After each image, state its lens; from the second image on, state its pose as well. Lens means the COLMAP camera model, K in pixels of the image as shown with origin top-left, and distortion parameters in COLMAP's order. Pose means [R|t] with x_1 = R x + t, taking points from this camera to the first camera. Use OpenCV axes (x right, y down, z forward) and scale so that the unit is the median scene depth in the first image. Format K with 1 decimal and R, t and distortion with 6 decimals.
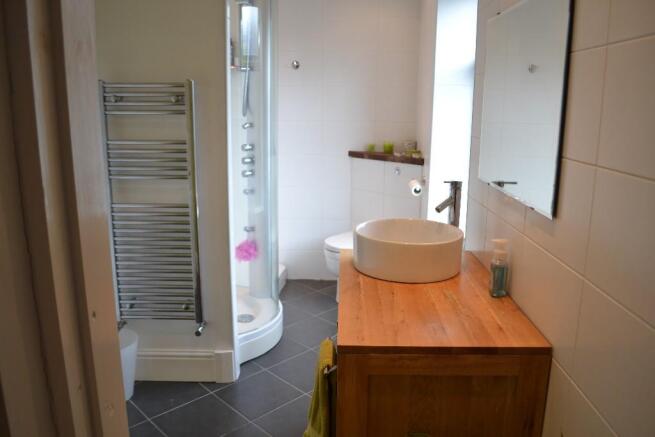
lens RADIAL K [[512.0, 0, 327.5], [0, 512.0, 218.5], [0, 0, 1]] dist [-0.097992, 0.000779]
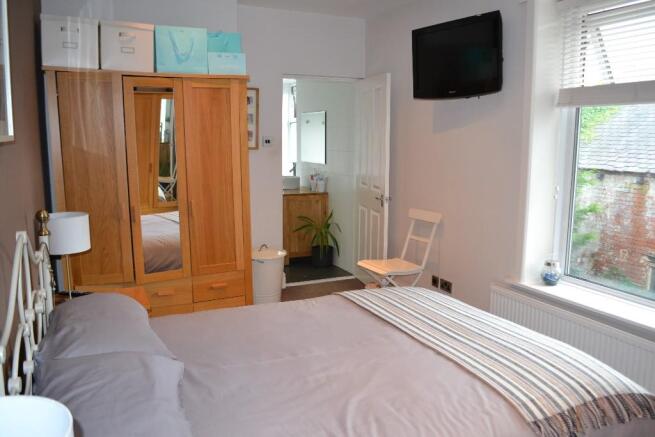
lens RADIAL K [[512.0, 0, 327.5], [0, 512.0, 218.5], [0, 0, 1]] dist [-0.097992, 0.000779]
pose [[0.897832, -0.073646, 0.434136, -0.967024], [0.101279, 0.994020, -0.040830, 0.422855], [-0.428533, 0.080627, 0.899922, -1.914871]]
